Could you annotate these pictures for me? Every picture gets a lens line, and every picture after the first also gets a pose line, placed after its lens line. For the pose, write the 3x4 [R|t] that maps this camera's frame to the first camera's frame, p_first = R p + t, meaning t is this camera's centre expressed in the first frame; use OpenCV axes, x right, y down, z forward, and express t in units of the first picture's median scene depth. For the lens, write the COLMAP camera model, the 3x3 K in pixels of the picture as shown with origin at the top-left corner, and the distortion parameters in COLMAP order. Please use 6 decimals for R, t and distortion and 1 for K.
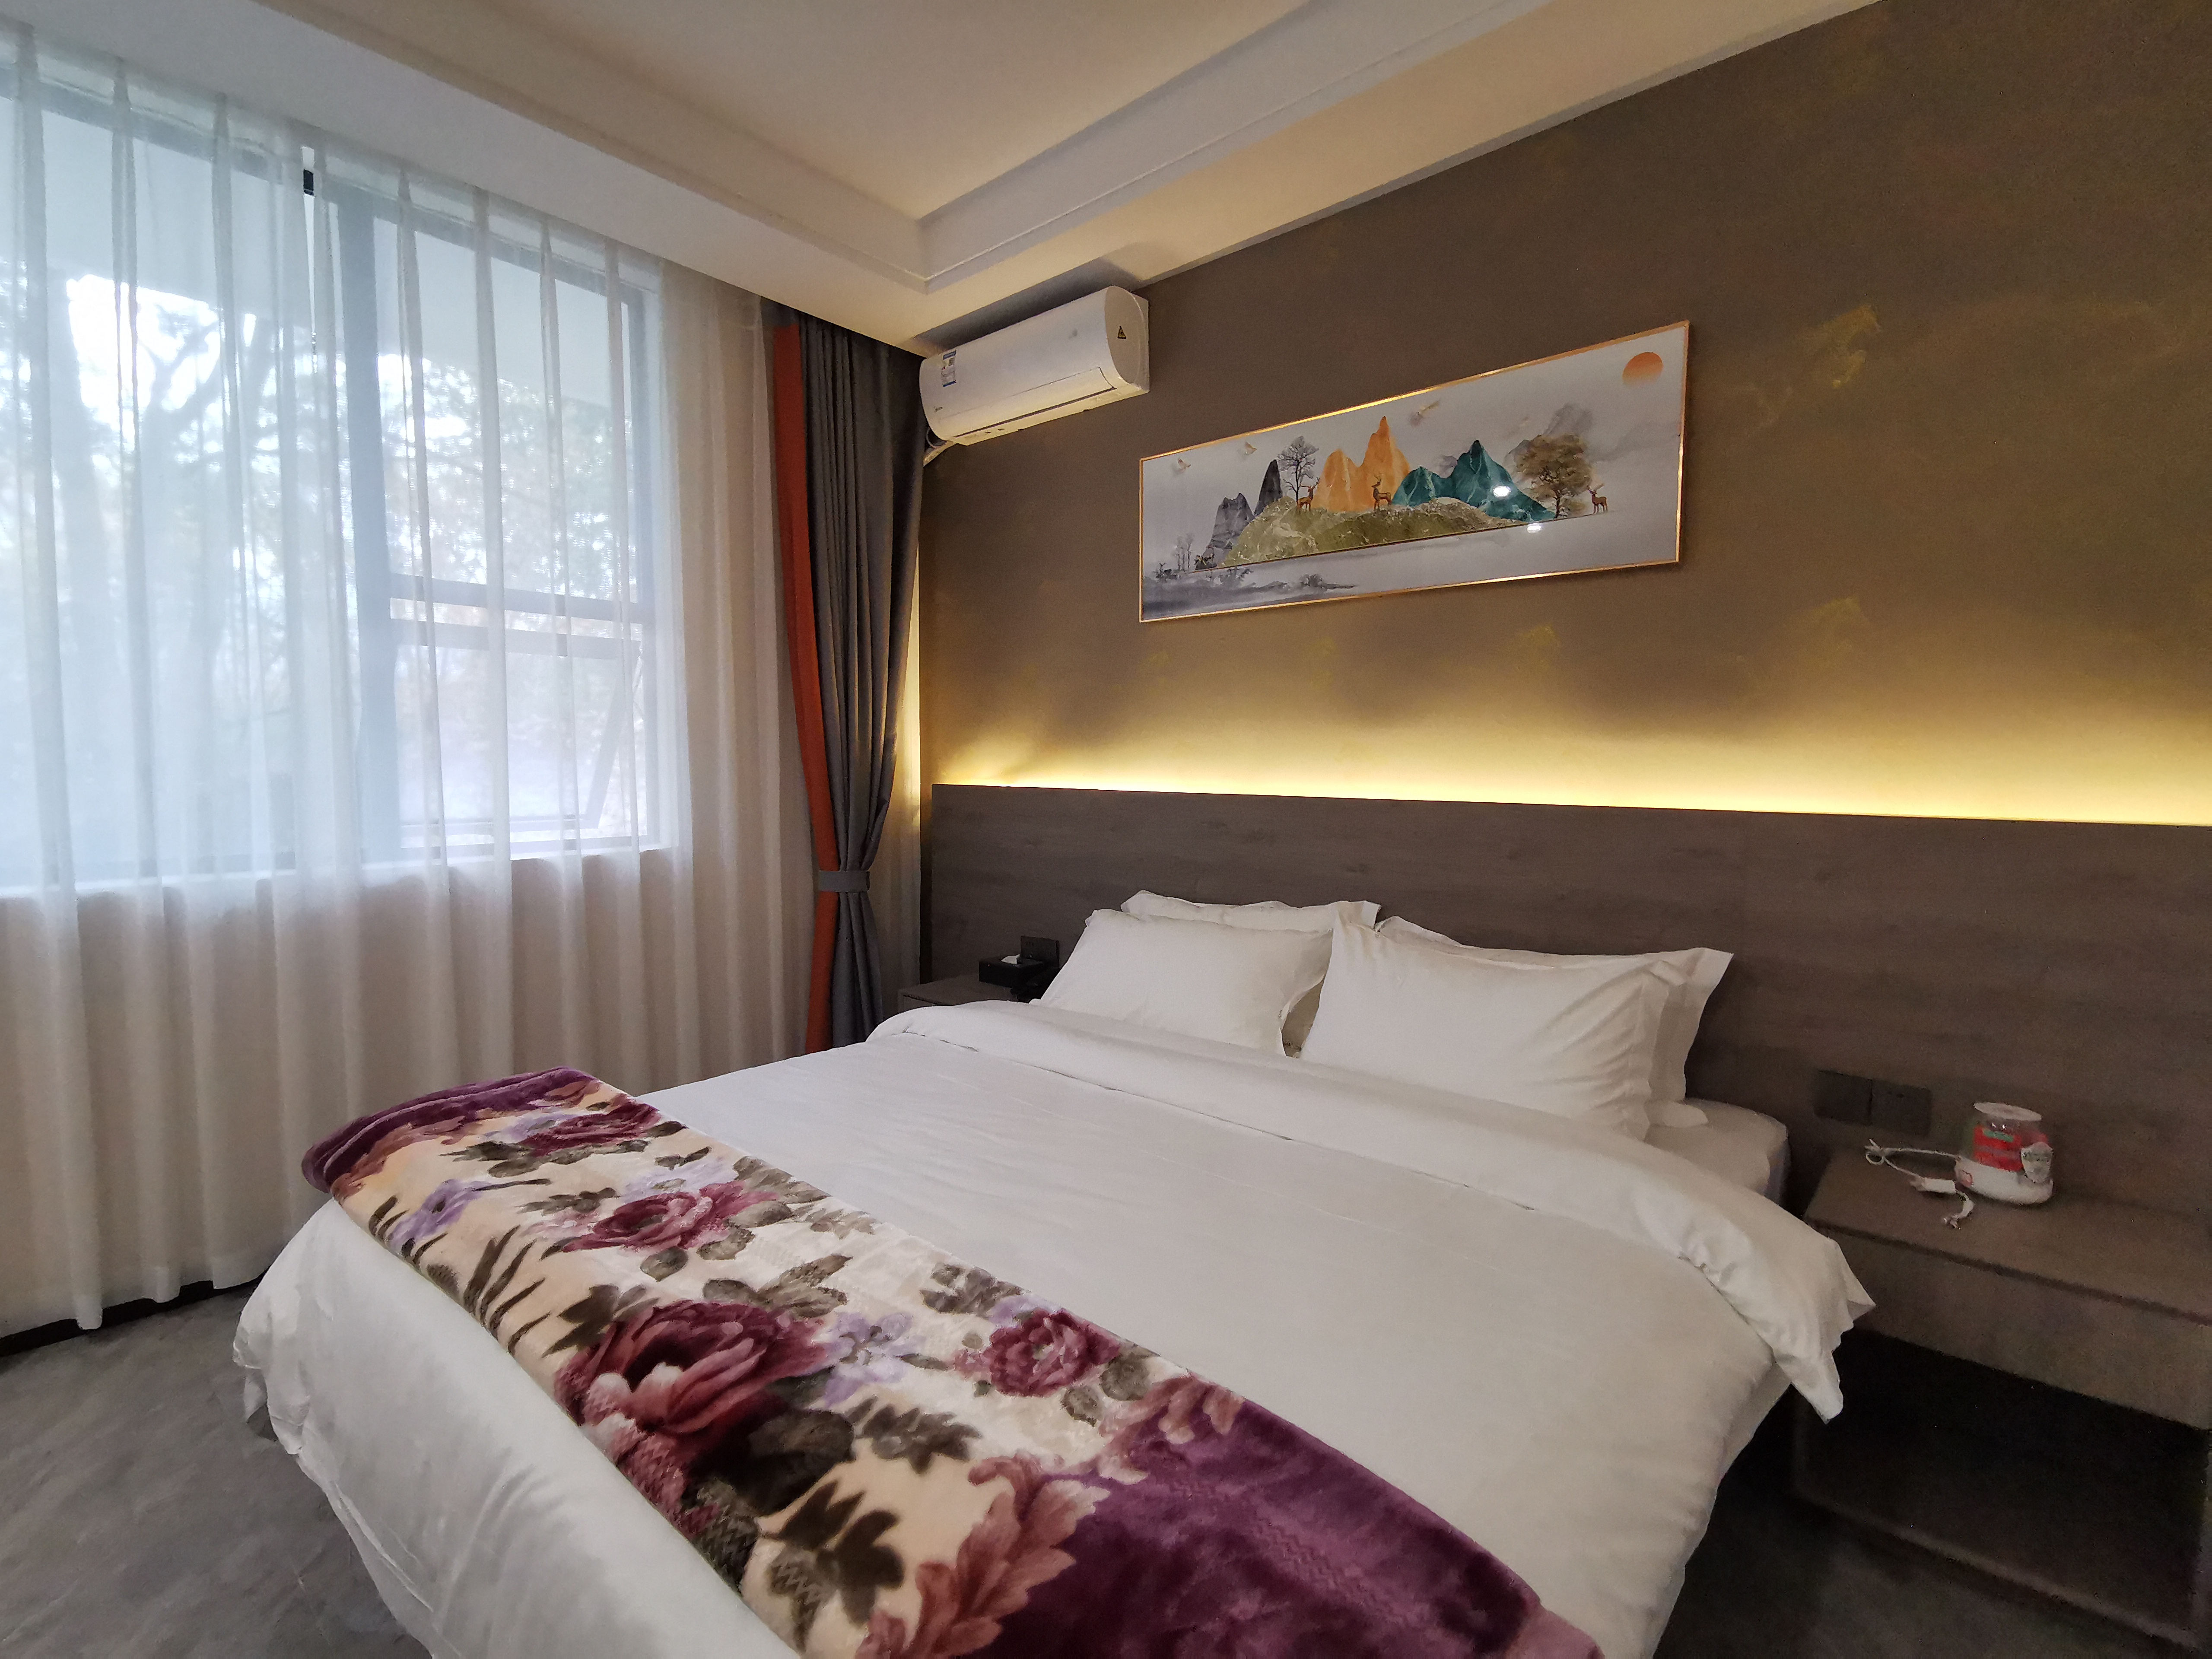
lens RADIAL K [[1036.6, 0, 1099.0], [0, 1036.6, 824.2], [0, 0, 1]] dist [0.000710, 0.000148]
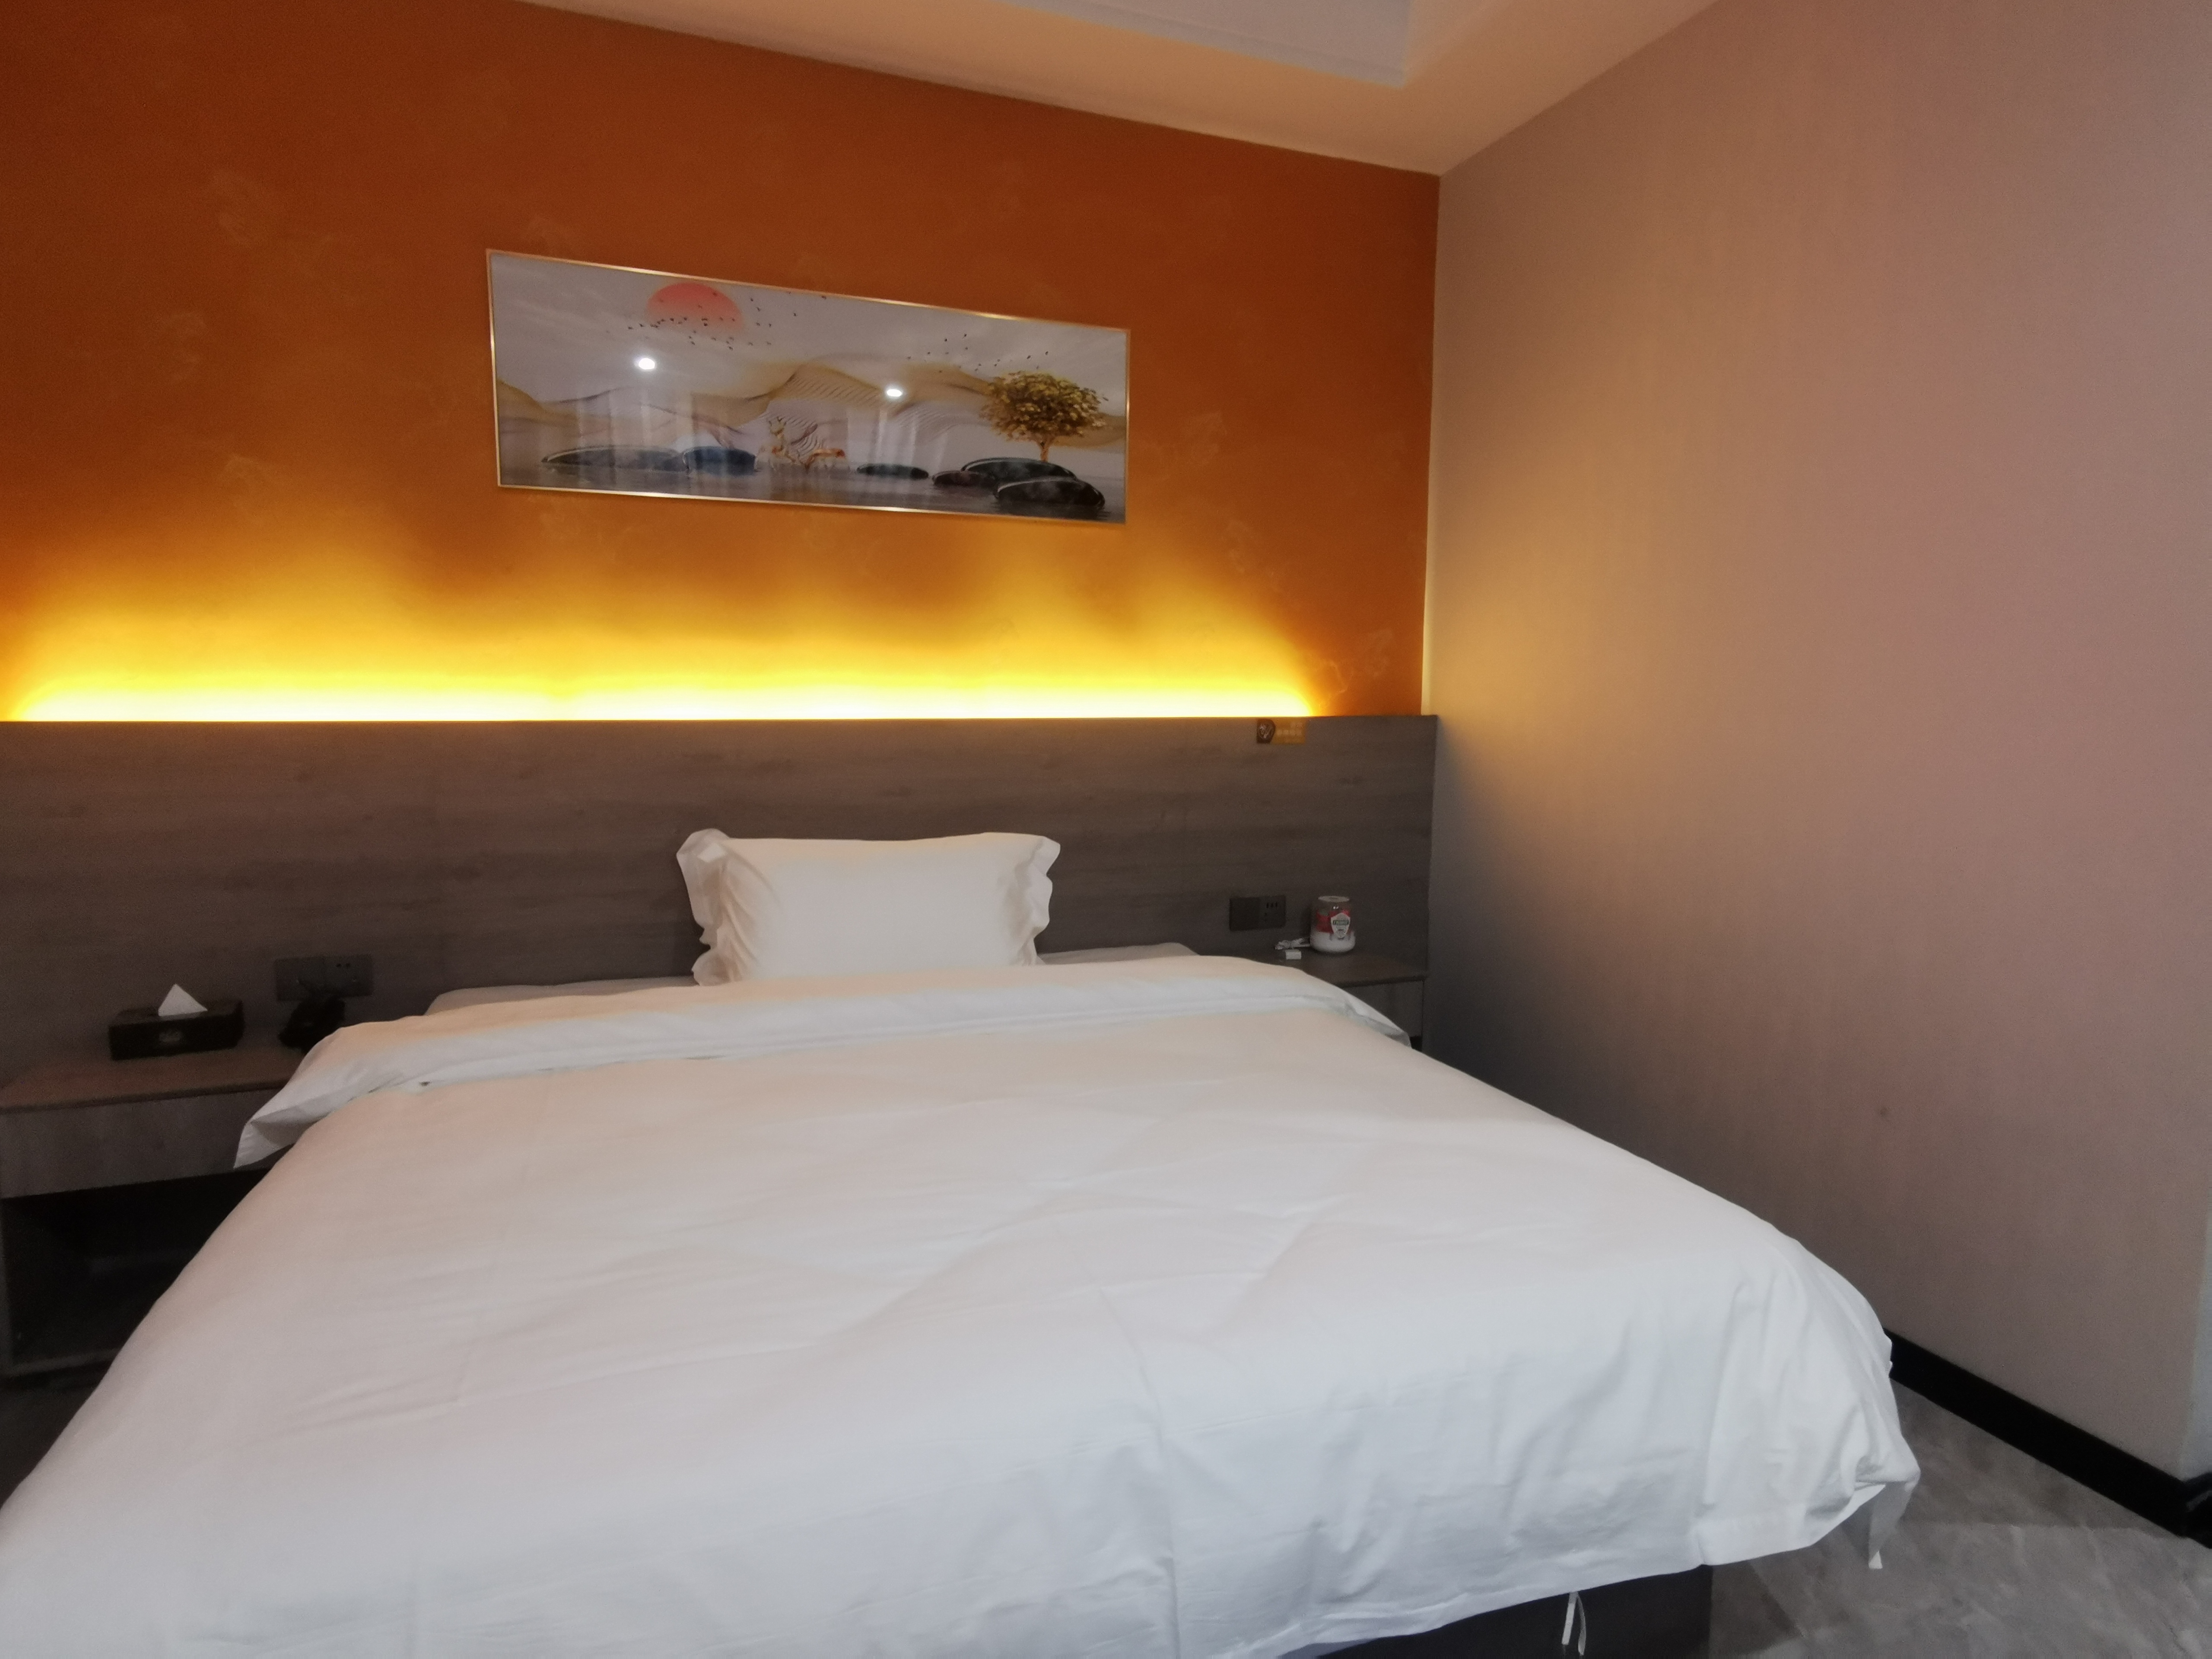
lens RADIAL K [[1262.1, 0, 1116.9], [0, 1262.1, 817.3], [0, 0, 1]] dist [0.002720, 0.032509]
pose [[0.457392, -0.097781, 0.883873, -0.929845], [0.042062, 0.995203, 0.088330, -0.039411], [-0.888270, -0.003224, 0.459311, 0.344770]]
